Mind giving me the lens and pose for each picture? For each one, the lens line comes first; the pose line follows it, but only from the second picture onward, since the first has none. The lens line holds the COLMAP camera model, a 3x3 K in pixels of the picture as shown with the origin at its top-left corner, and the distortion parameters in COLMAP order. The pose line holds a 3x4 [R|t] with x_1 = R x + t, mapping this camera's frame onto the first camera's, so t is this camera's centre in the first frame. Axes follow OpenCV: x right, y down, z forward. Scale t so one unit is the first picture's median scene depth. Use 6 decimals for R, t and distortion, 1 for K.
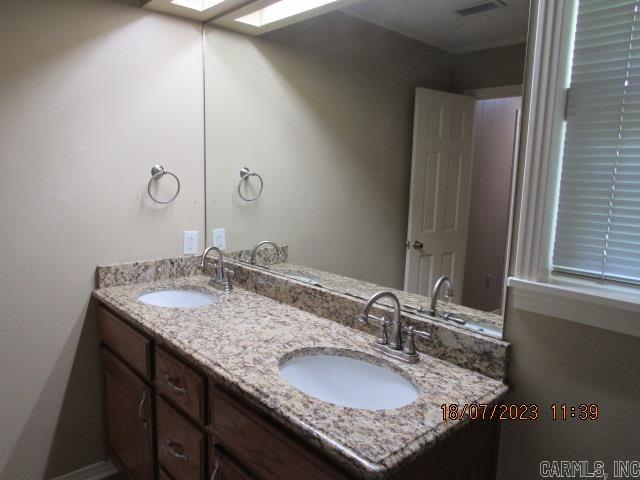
lens RADIAL K [[457.2, 0, 314.8], [0, 457.2, 243.1], [0, 0, 1]] dist [-0.004883, -0.006580]
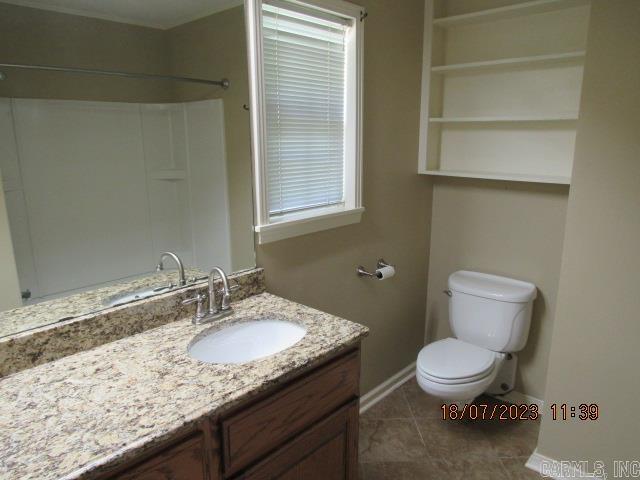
lens RADIAL K [[457.2, 0, 315.5], [0, 457.2, 237.4], [0, 0, 1]] dist [-0.004883, -0.006580]
pose [[-0.065429, -0.244253, 0.967502, -0.910800], [0.159715, 0.954516, 0.251776, -0.207108], [-0.984993, 0.170998, -0.023442, 0.703679]]
